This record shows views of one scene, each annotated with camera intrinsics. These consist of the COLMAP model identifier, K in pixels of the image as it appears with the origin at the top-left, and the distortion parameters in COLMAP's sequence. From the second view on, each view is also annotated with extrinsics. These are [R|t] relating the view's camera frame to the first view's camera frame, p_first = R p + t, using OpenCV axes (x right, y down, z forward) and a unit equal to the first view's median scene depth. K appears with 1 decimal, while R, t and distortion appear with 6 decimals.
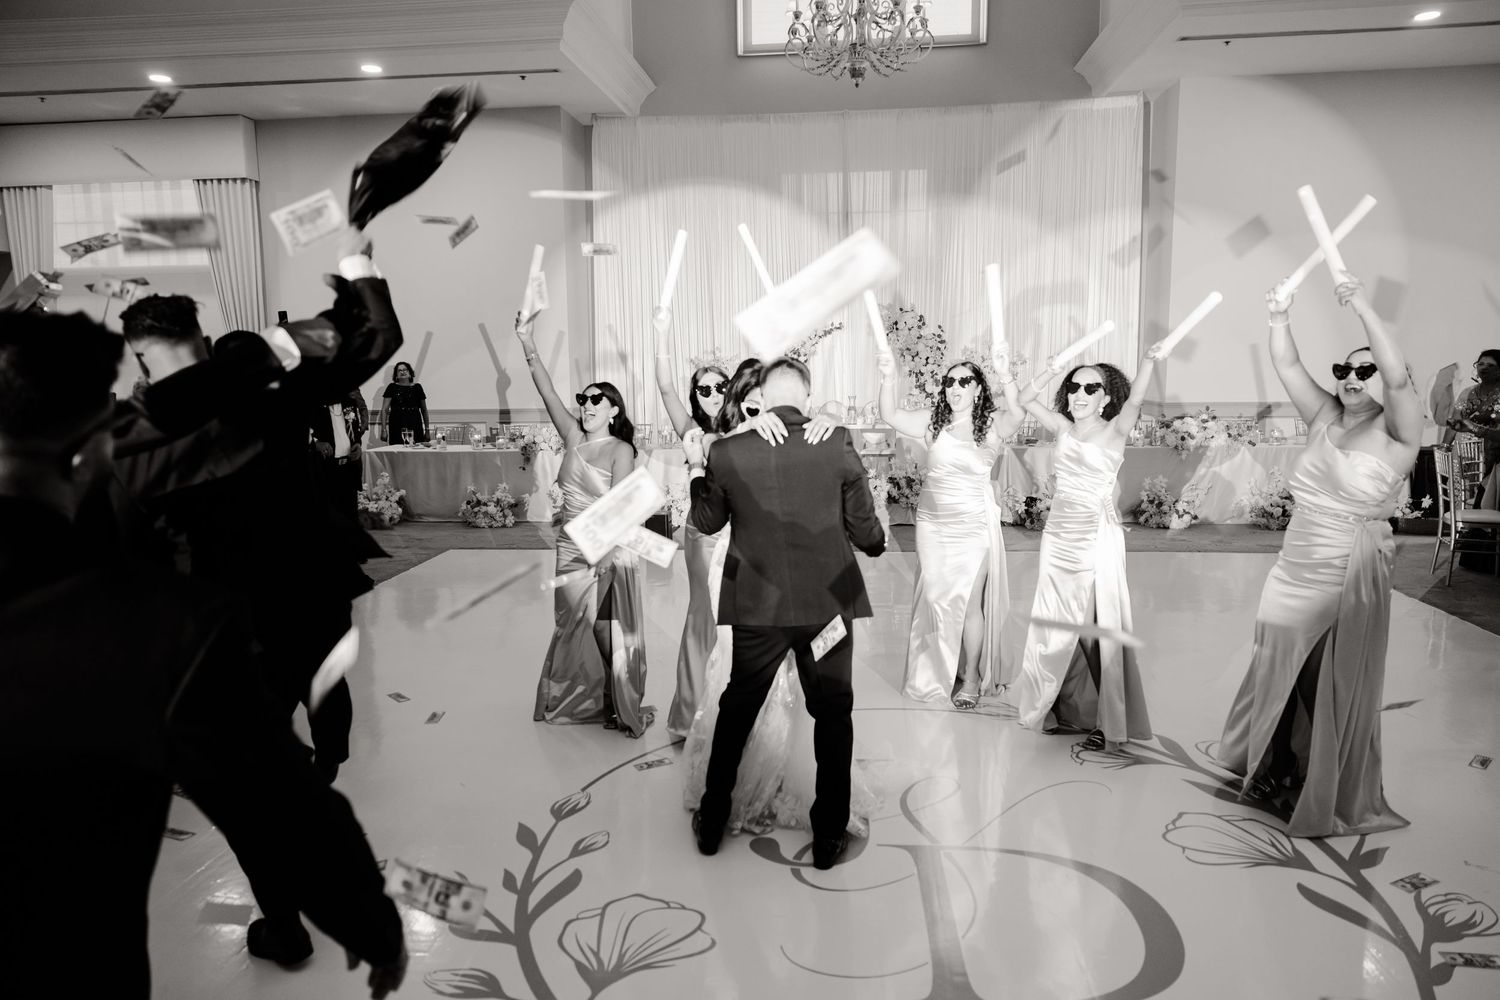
lens RADIAL K [[1007.4, 0, 748.5], [0, 1007.4, 481.0], [0, 0, 1]] dist [0.005849, 0.000703]
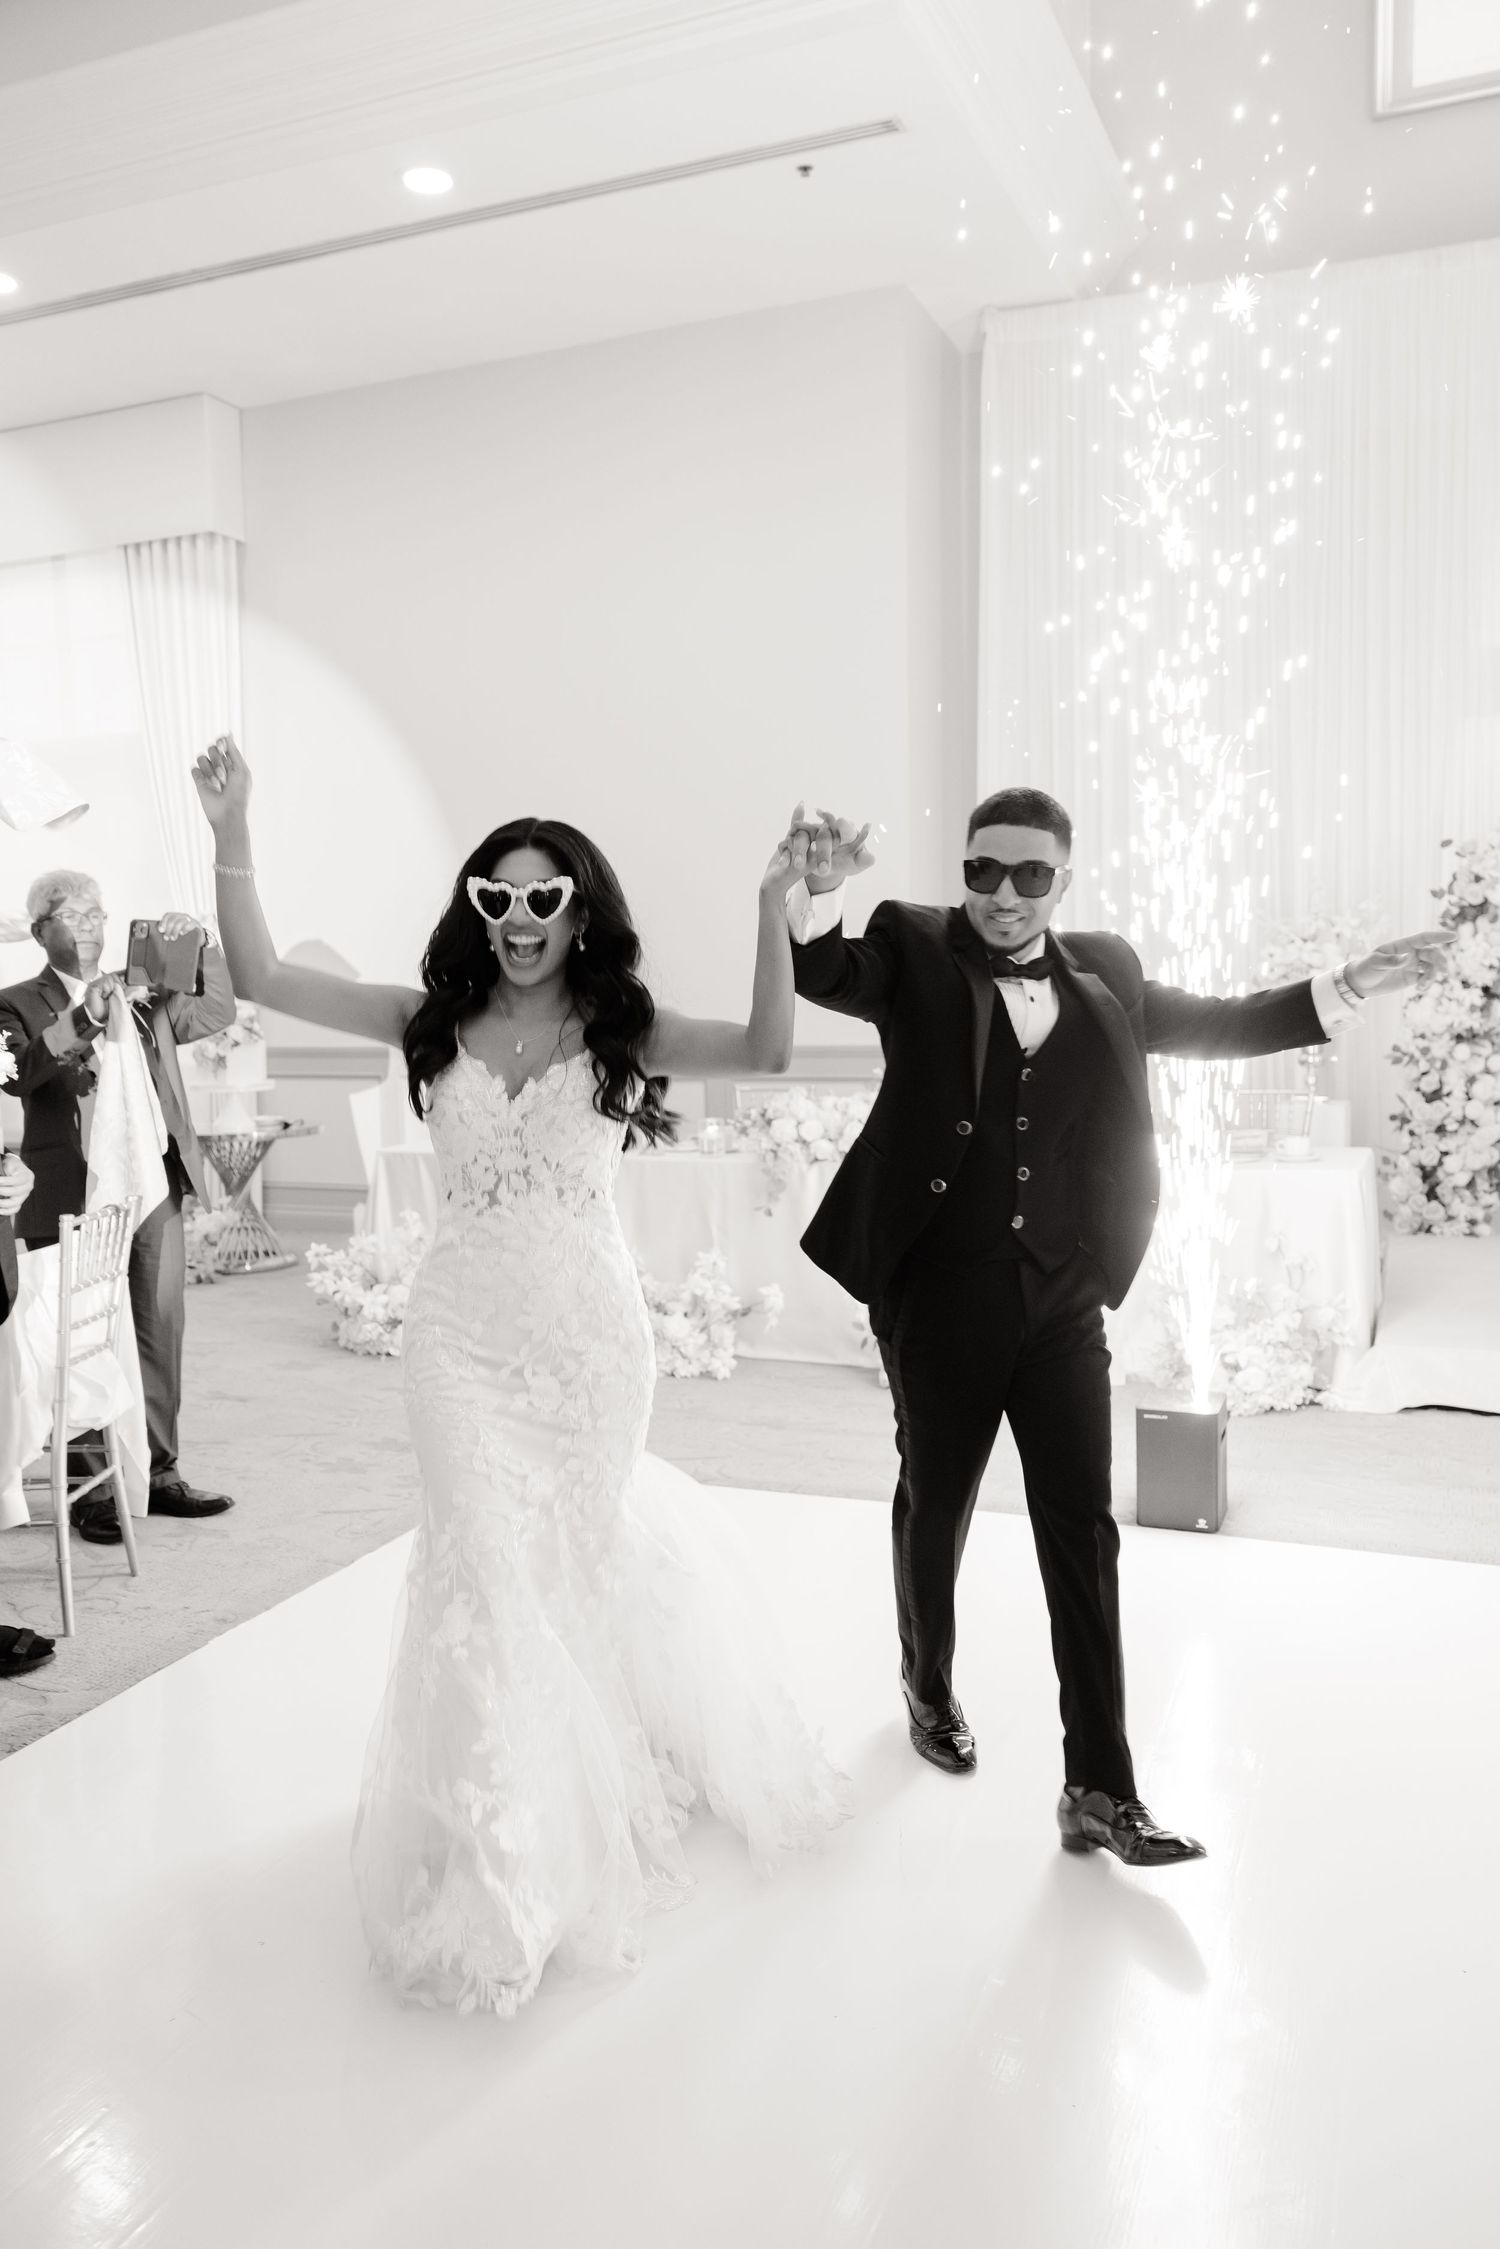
lens RADIAL K [[1663.6, 0, 737.9], [0, 1663.6, 1109.4], [0, 0, 1]] dist [-0.002346, 0.003366]
pose [[0.958160, 0.017681, -0.285687, -0.066286], [-0.029441, 0.998884, -0.036919, -0.025855], [0.284716, 0.043785, 0.957611, 0.430401]]
